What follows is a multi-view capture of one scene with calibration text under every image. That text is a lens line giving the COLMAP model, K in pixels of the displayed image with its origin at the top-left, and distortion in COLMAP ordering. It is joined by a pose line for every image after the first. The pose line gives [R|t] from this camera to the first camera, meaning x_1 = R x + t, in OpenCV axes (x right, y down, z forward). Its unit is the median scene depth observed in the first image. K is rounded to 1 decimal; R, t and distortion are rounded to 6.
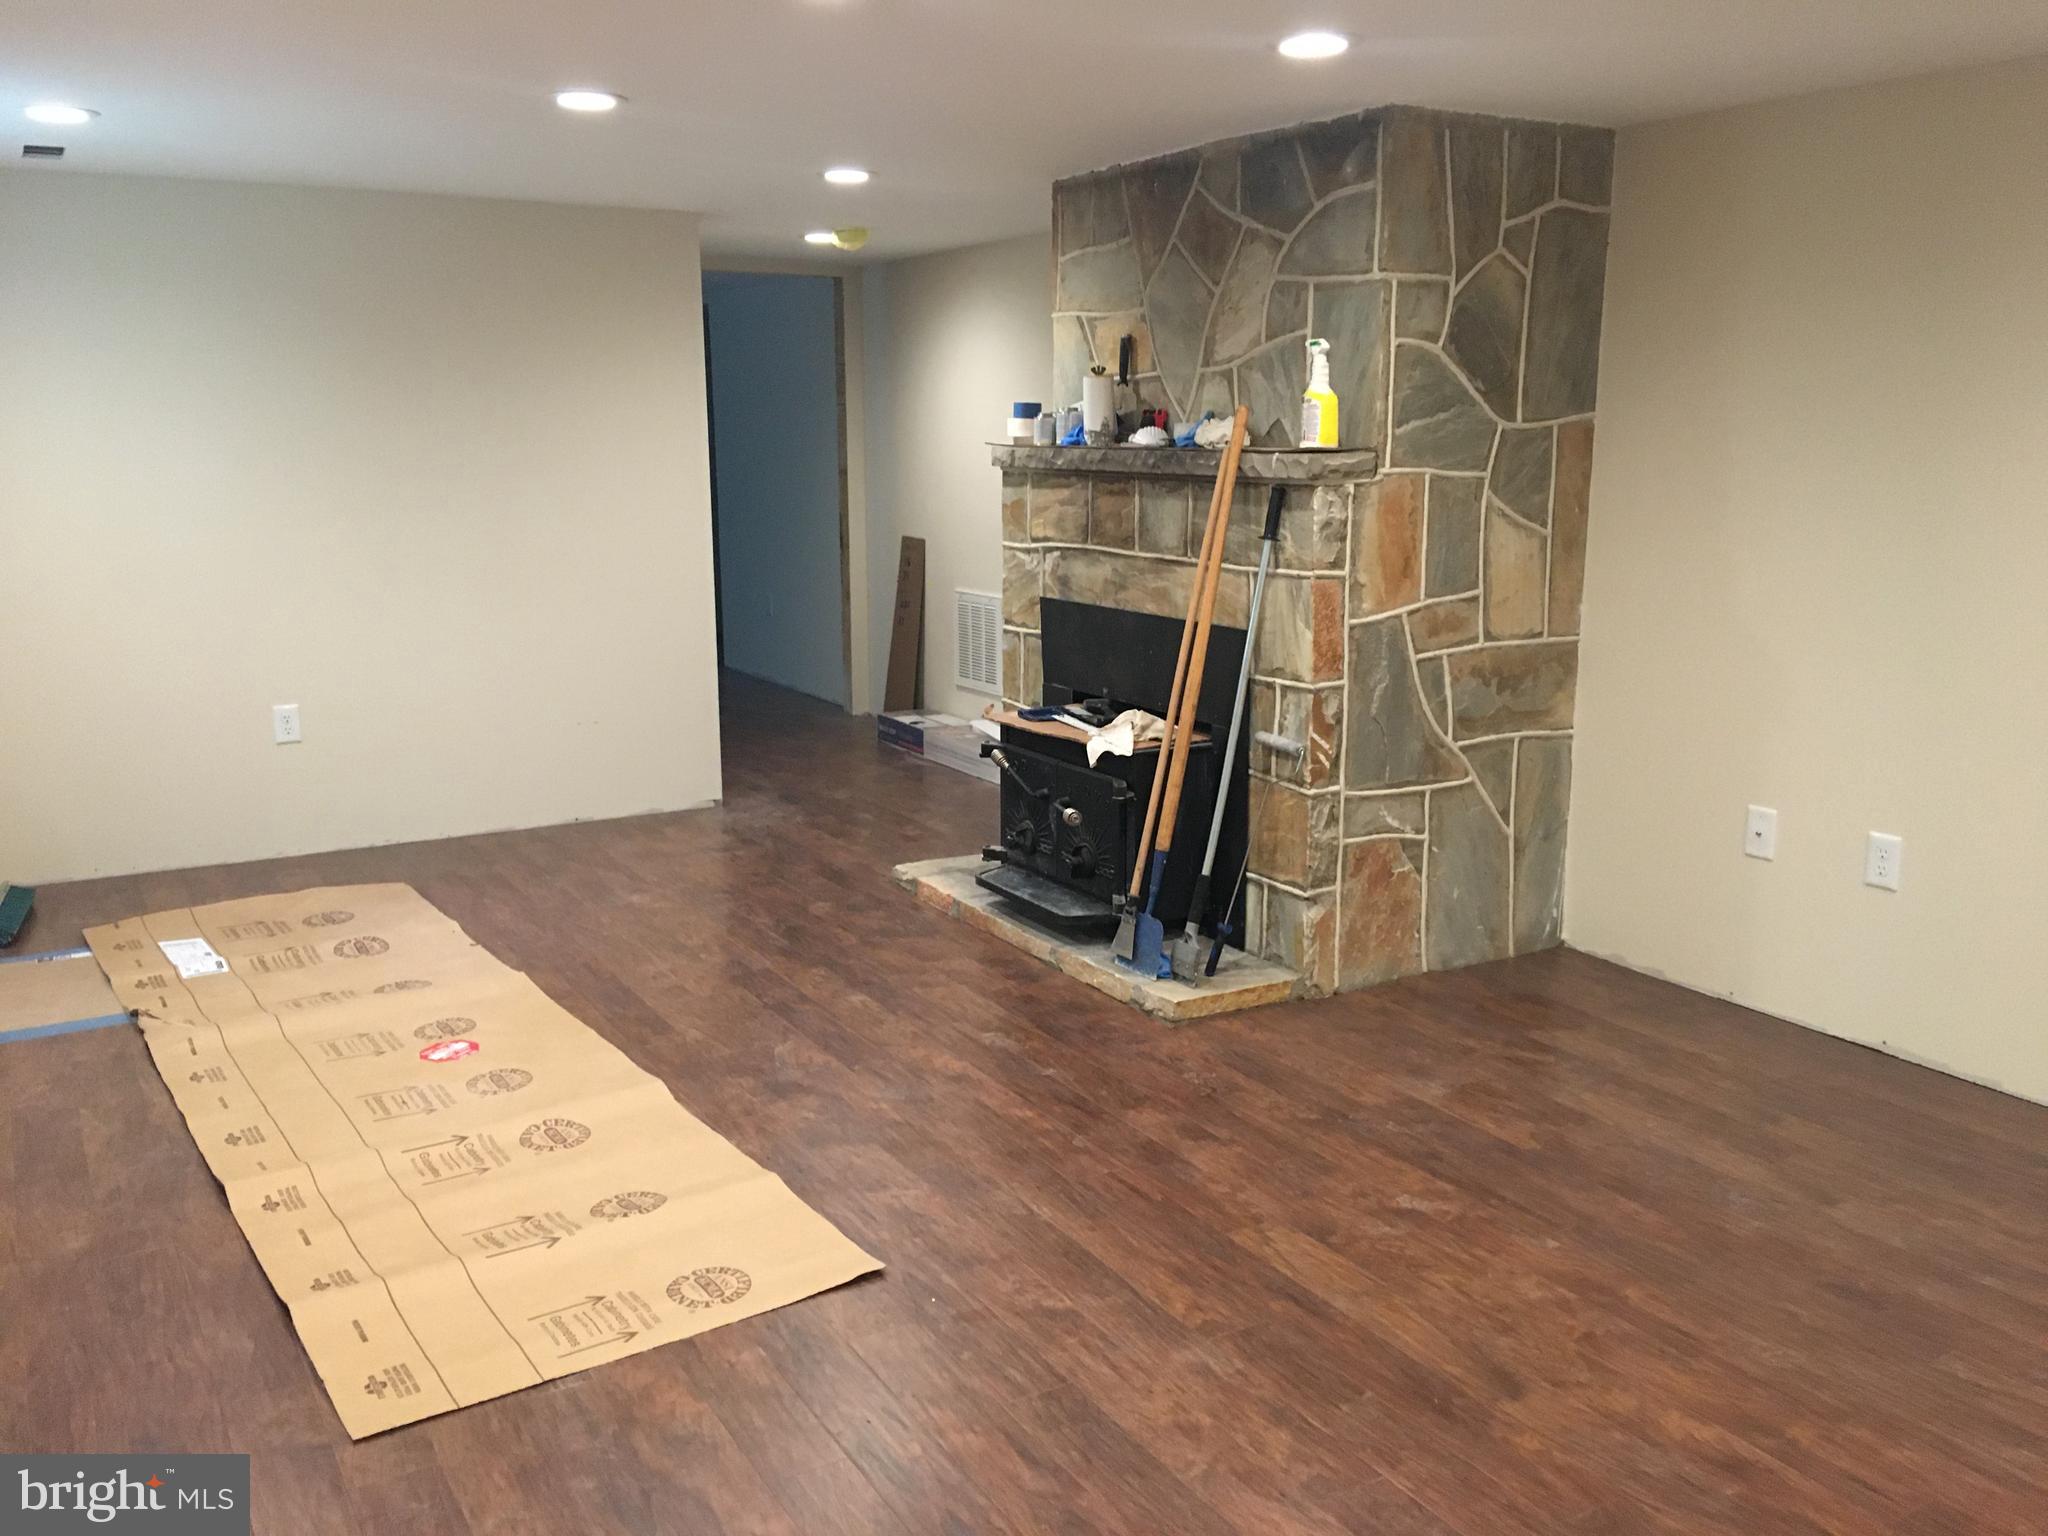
lens RADIAL K [[1788.4, 0, 1005.5], [0, 1788.4, 746.1], [0, 0, 1]] dist [0.125007, -0.001067]
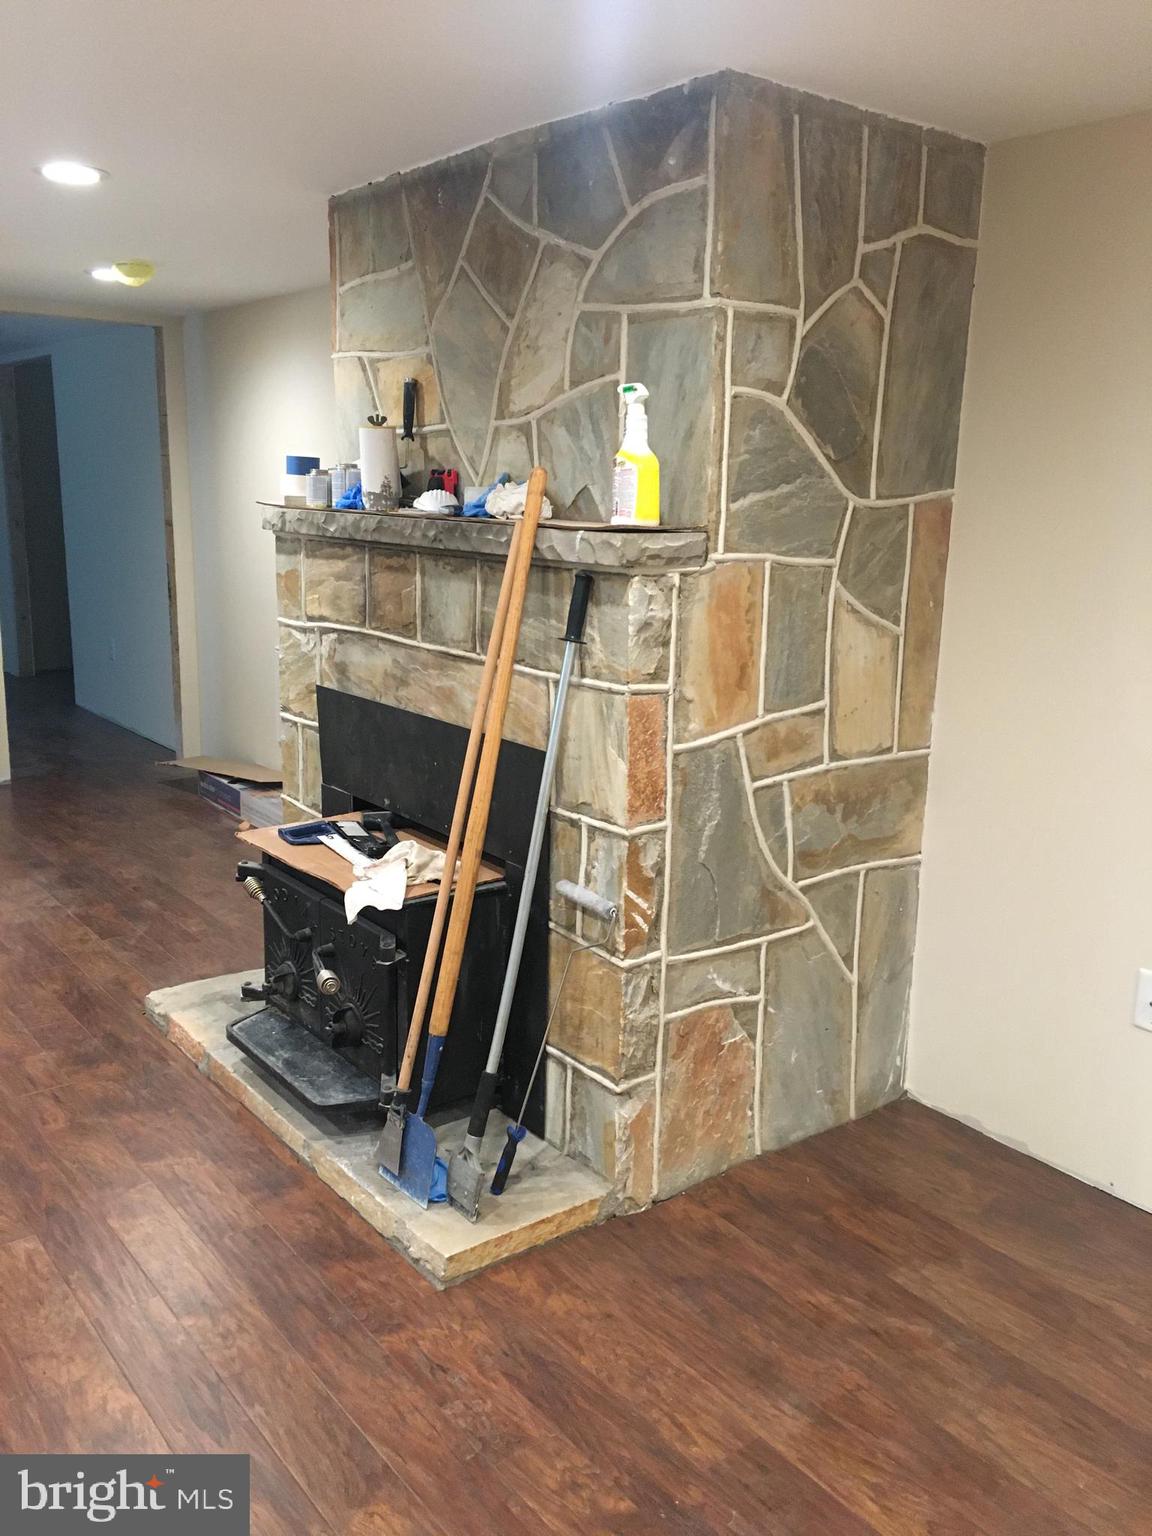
lens RADIAL K [[1341.3, 0, 578.8], [0, 1341.3, 753.8], [0, 0, 1]] dist [0.125007, -0.001067]
pose [[0.991493, 0.000242, 0.130157, 0.070074], [-0.002641, 0.999830, 0.018263, -0.072954], [-0.130130, -0.018452, 0.991325, 0.400674]]
